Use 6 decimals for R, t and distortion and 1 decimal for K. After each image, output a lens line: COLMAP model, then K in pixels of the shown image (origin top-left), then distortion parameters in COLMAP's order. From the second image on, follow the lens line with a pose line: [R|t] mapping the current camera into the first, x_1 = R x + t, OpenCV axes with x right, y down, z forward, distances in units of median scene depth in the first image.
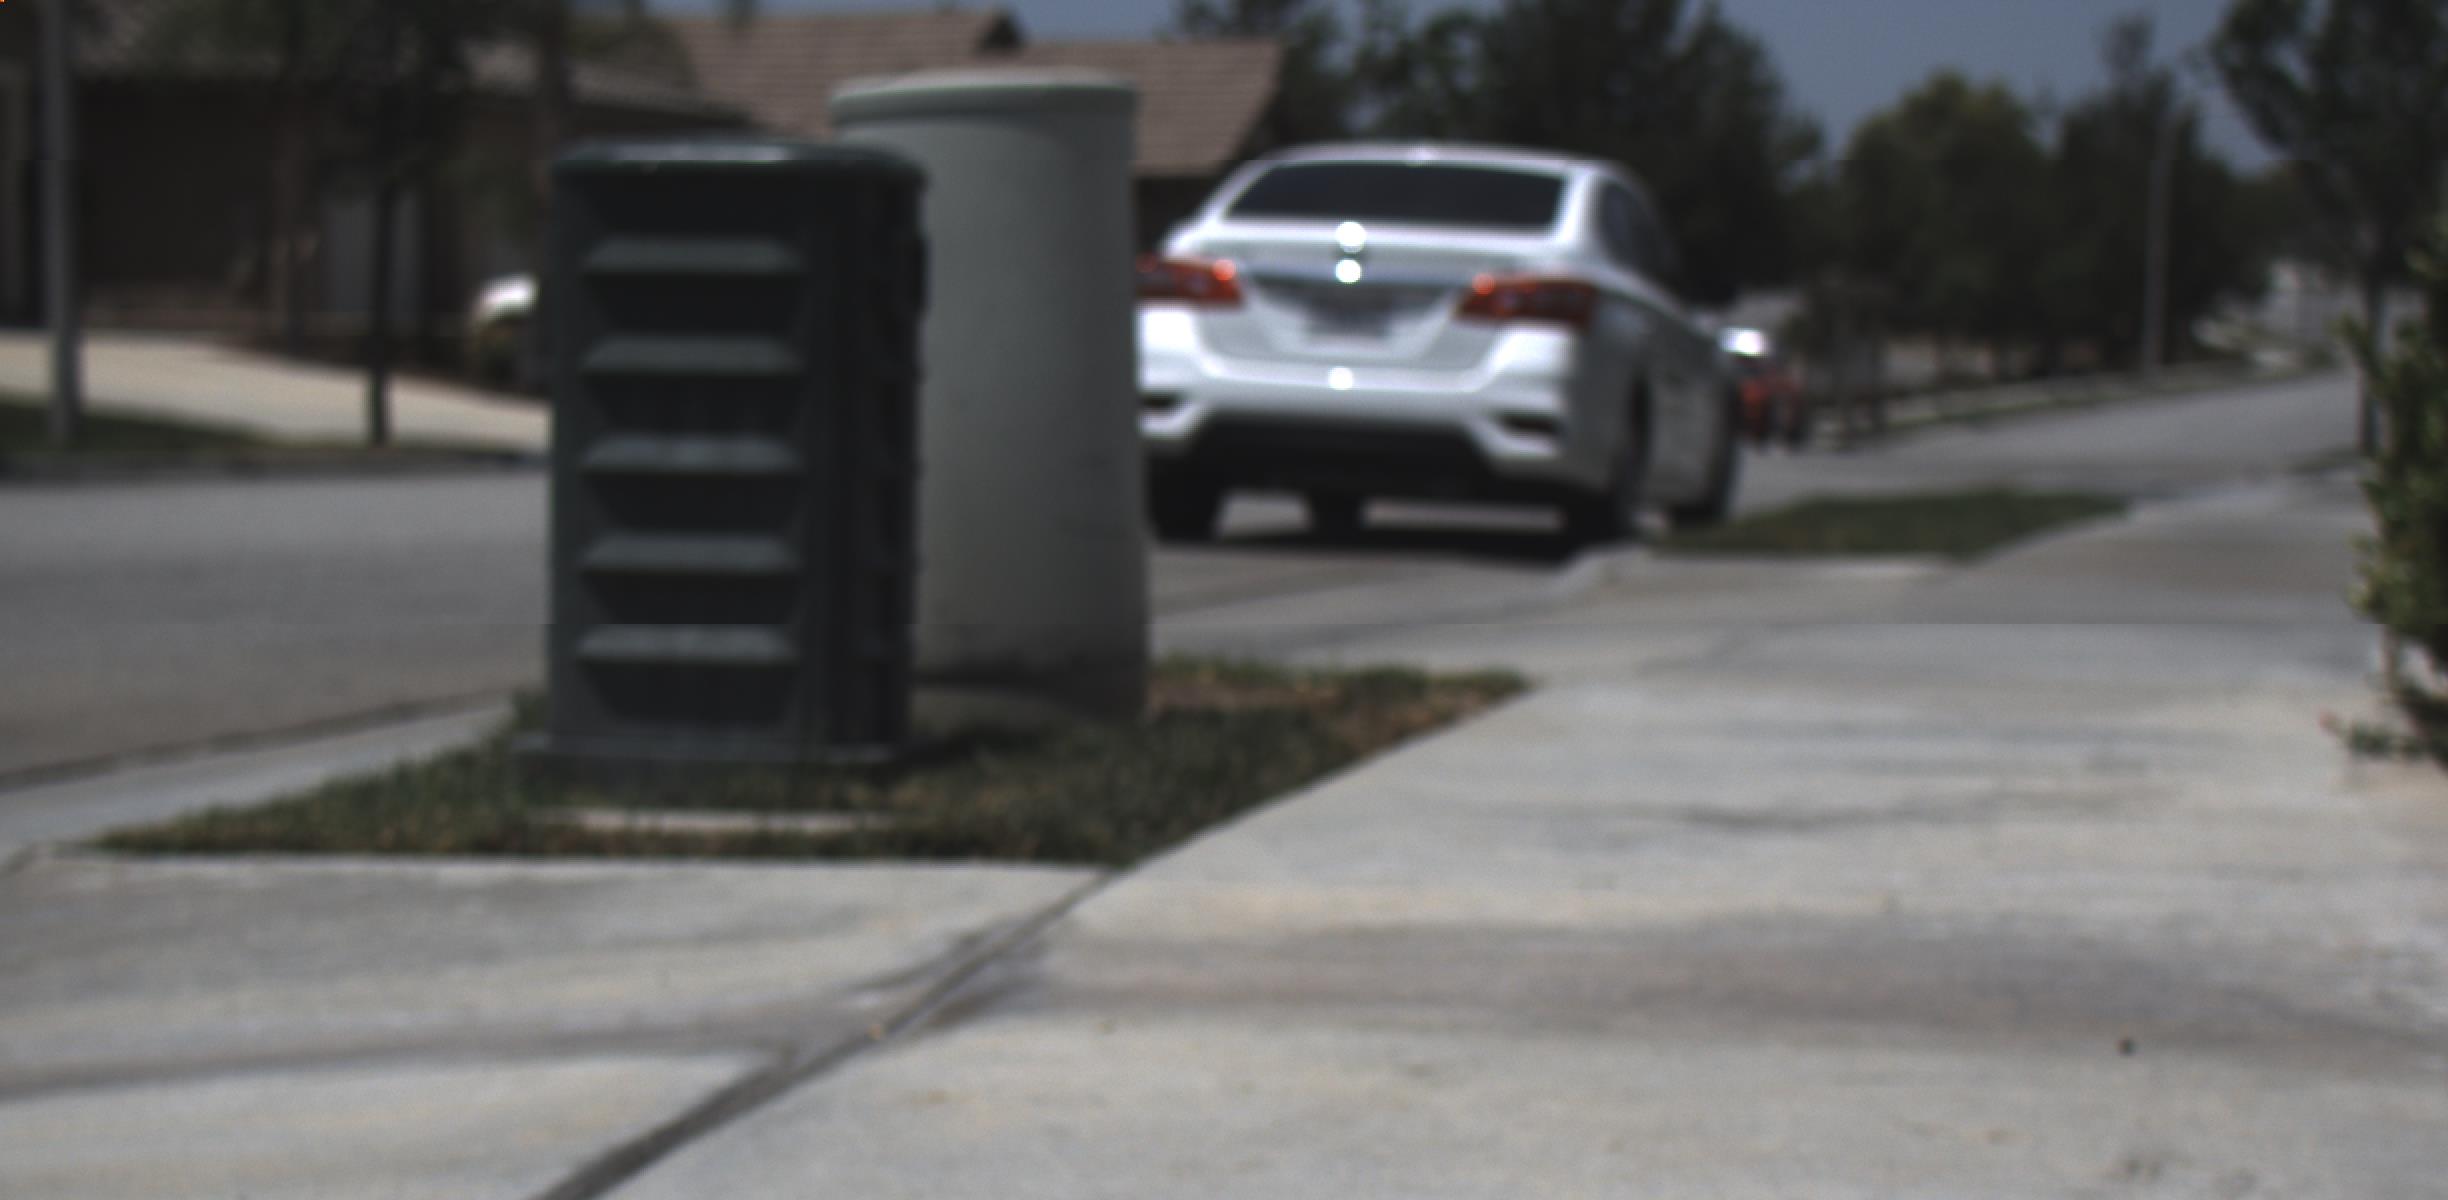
lens RADIAL K [[5639.2, 0, 1224.0], [0, 5639.2, 600.0], [0, 0, 1]] dist [0.071387, 0.493275]
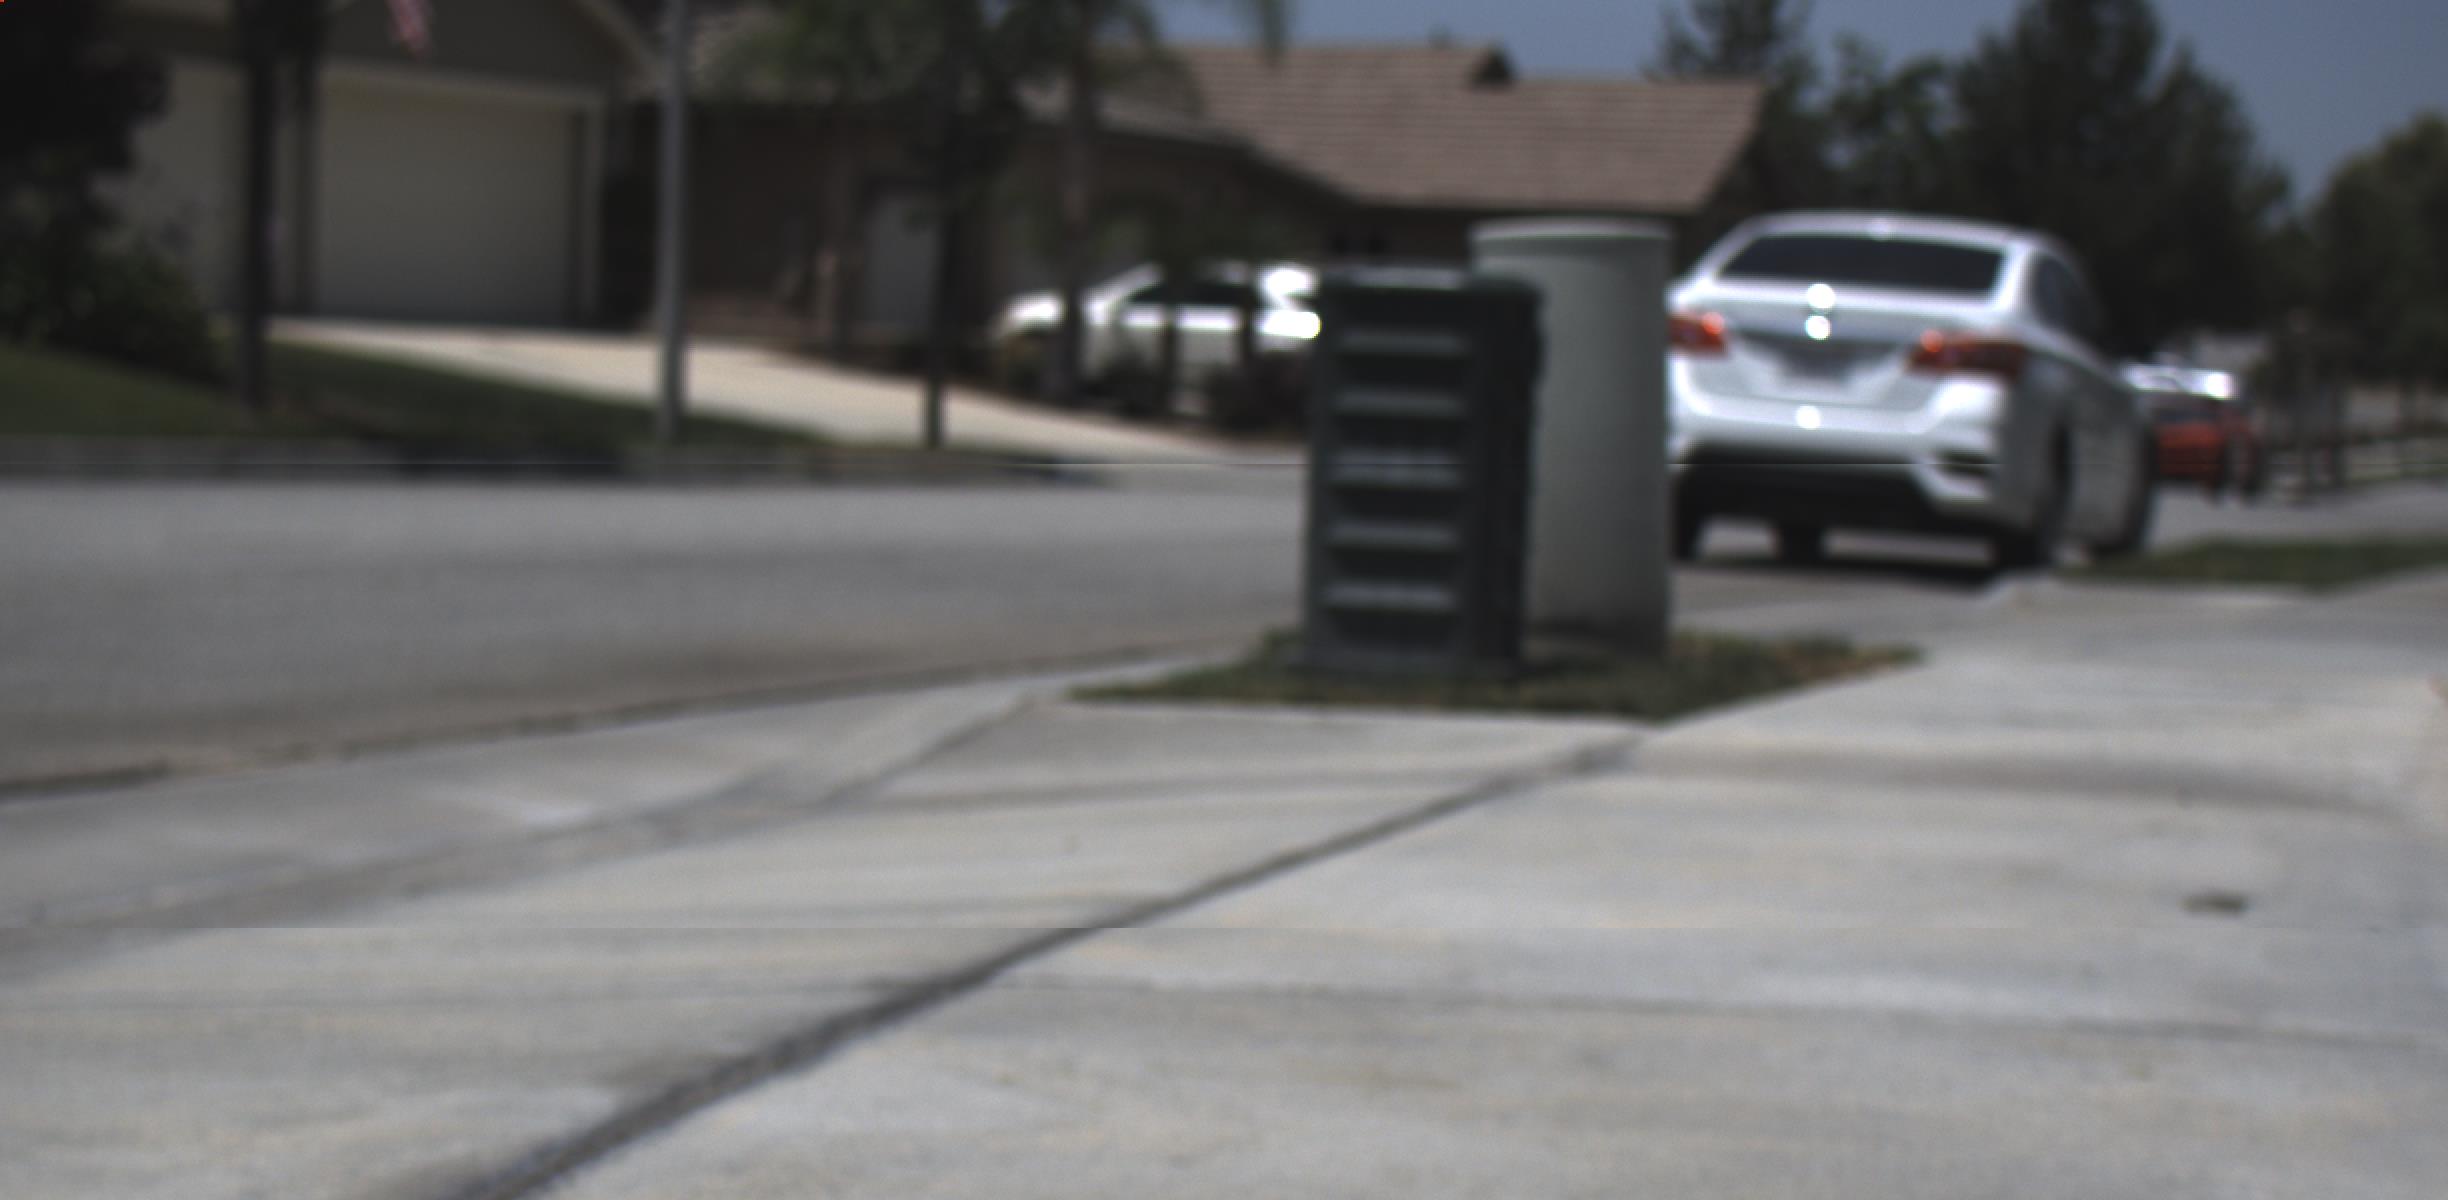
lens RADIAL K [[6215.7, 0, 1224.0], [0, 6215.7, 600.0], [0, 0, 1]] dist [0.017165, 0.406185]
pose [[0.996854, 0.032303, -0.072383, -0.004662], [-0.032630, 0.999462, -0.003330, 0.005582], [0.072236, 0.005681, 0.997371, -0.266943]]
